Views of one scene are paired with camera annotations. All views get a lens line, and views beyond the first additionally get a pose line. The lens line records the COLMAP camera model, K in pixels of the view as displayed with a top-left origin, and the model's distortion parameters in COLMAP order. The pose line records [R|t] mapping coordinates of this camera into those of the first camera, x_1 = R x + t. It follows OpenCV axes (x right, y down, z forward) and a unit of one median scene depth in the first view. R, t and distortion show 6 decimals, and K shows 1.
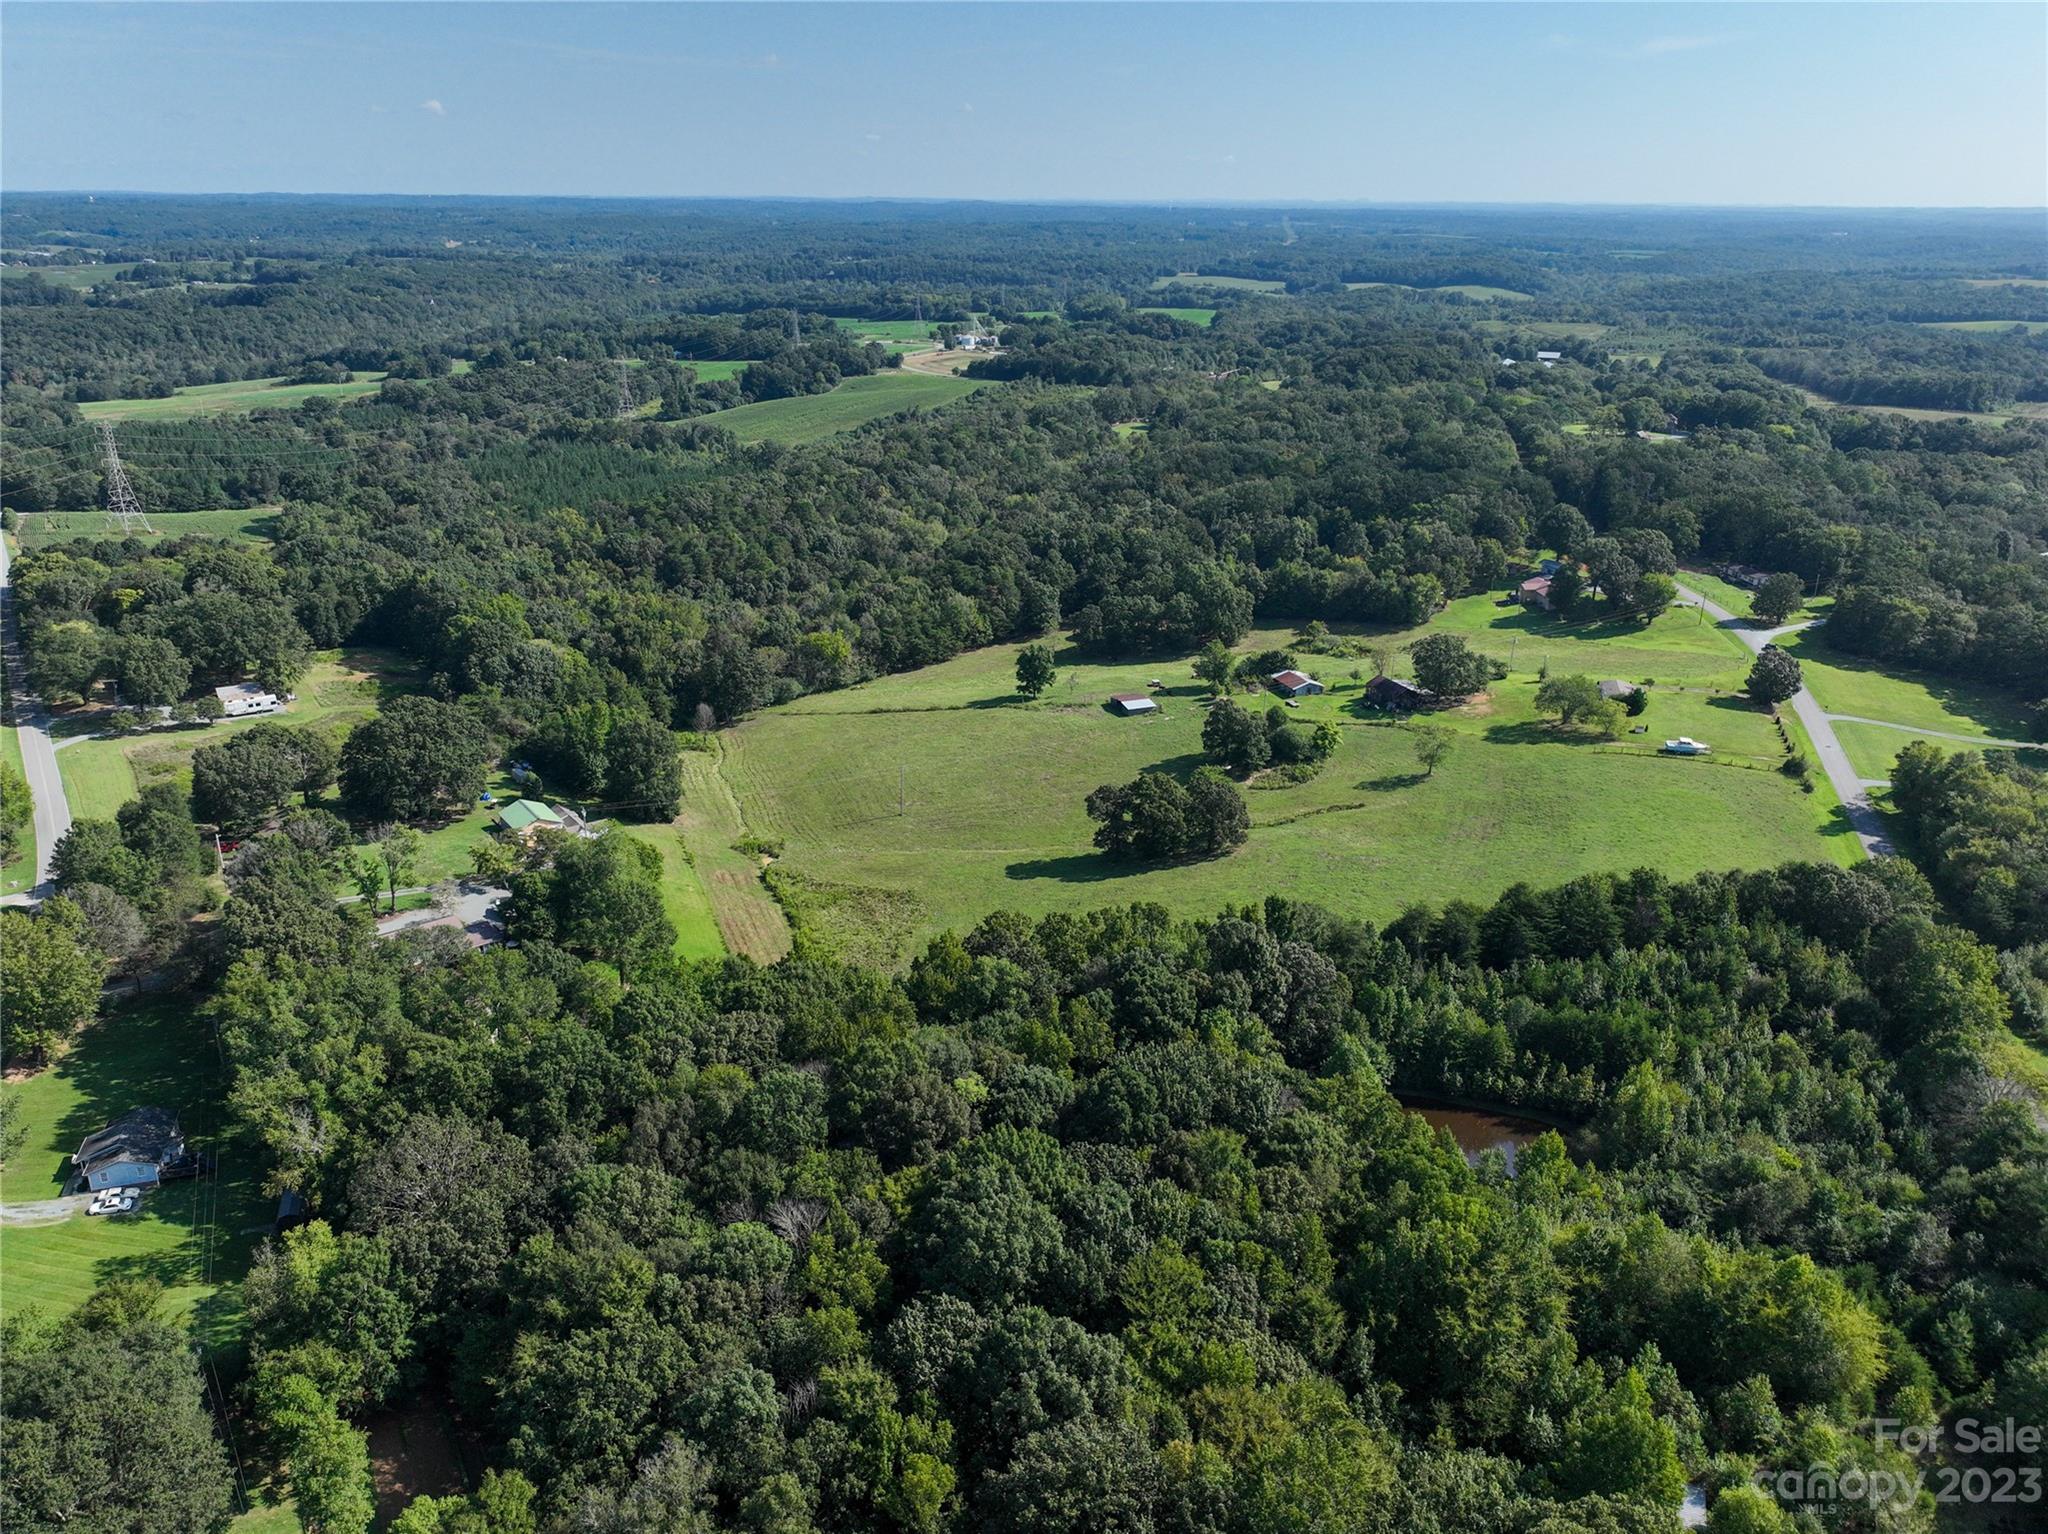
lens RADIAL K [[1550.7, 0, 1021.6], [0, 1550.7, 793.3], [0, 0, 1]] dist [0.001501, 0.013461]
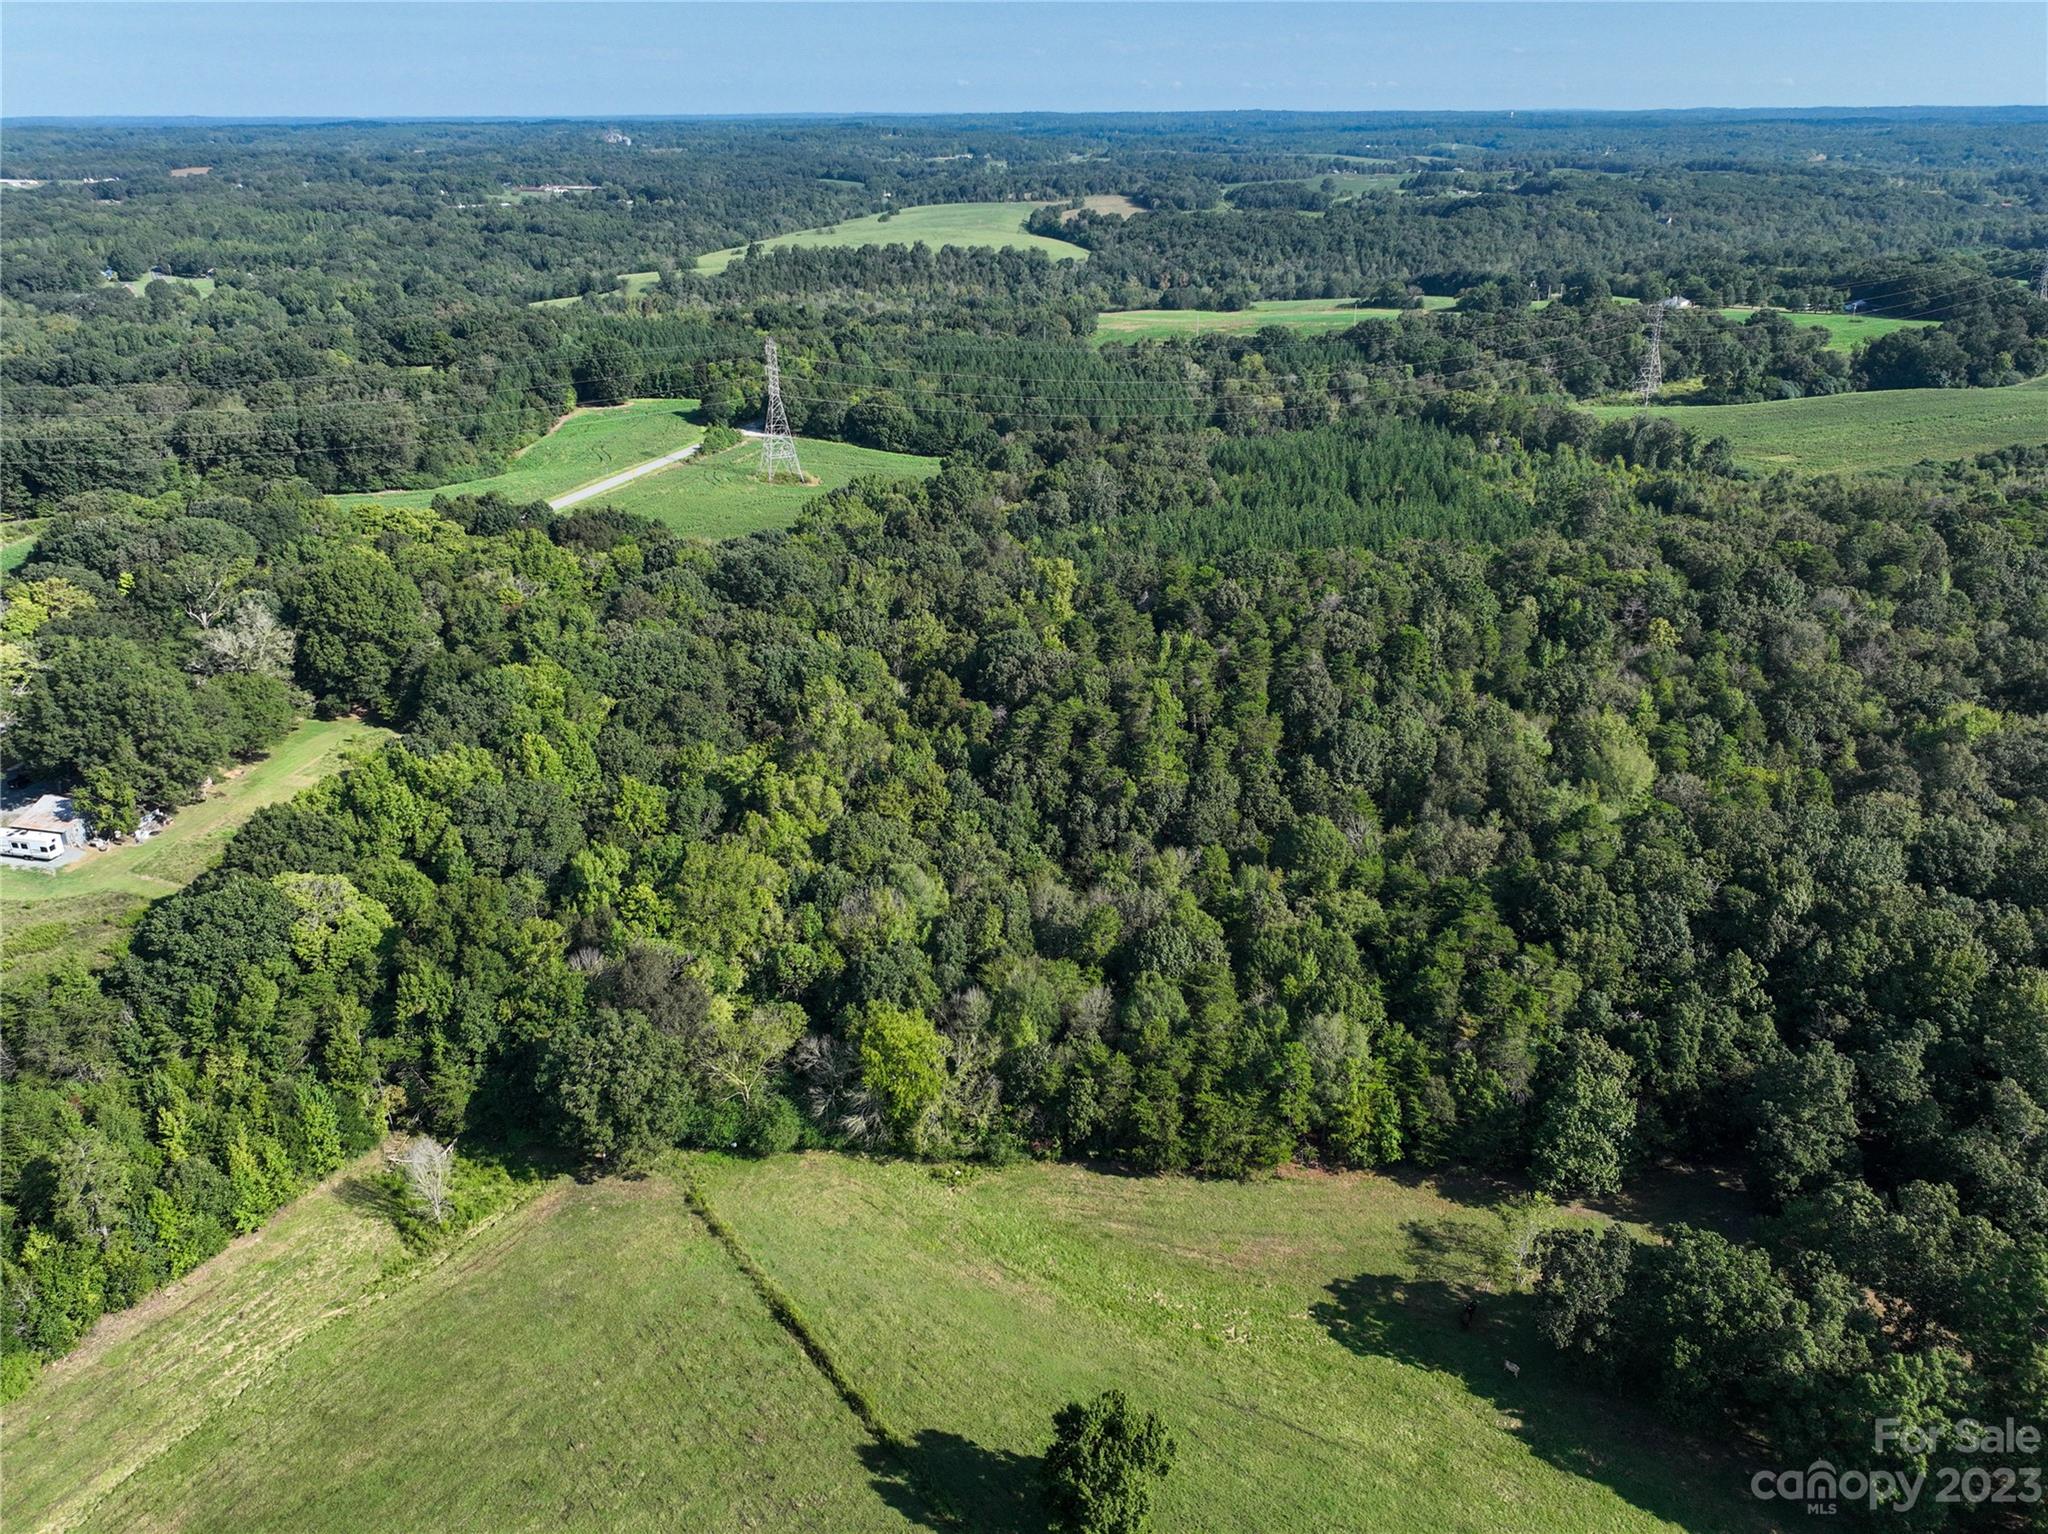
lens RADIAL K [[1550.7, 0, 1038.1], [0, 1550.7, 761.5], [0, 0, 1]] dist [0.001501, 0.013461]
pose [[0.687633, 0.274365, -0.672224, 0.060759], [-0.255094, 0.958122, 0.130112, -0.091069], [0.679770, 0.082011, 0.728825, 0.280099]]
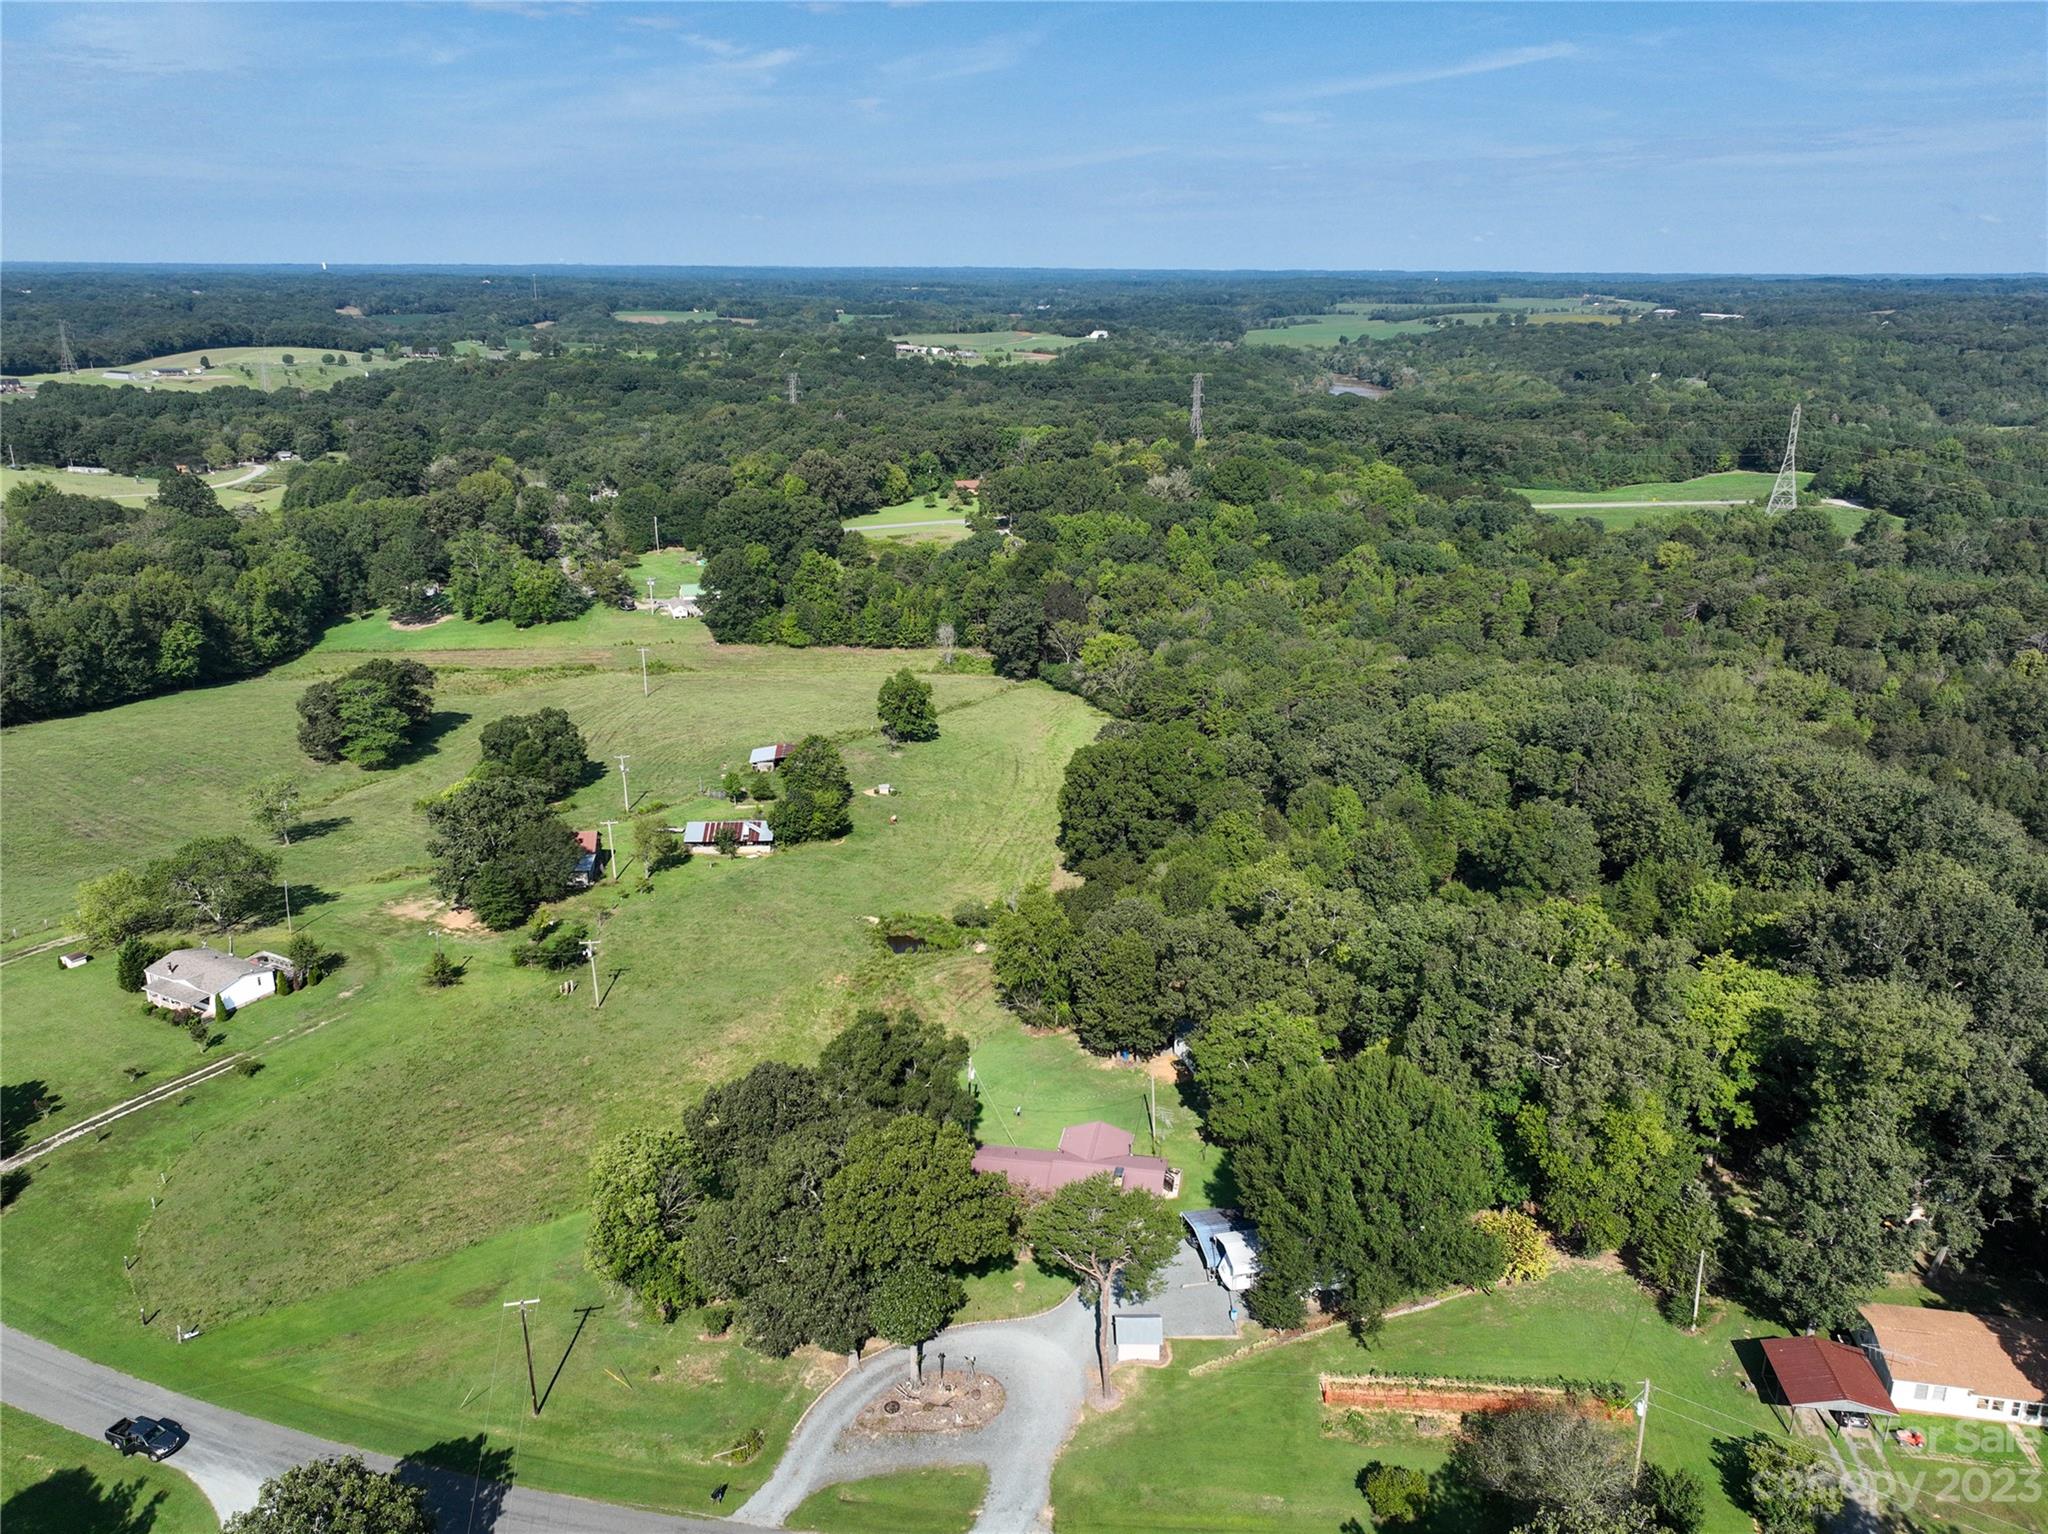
lens RADIAL K [[1550.7, 0, 1038.9], [0, 1550.7, 764.5], [0, 0, 1]] dist [0.001501, 0.013461]
pose [[-0.261247, 0.289651, -0.920789, 0.247252], [-0.355933, 0.857790, 0.370820, -0.128076], [0.897252, 0.424615, -0.120999, 0.425574]]
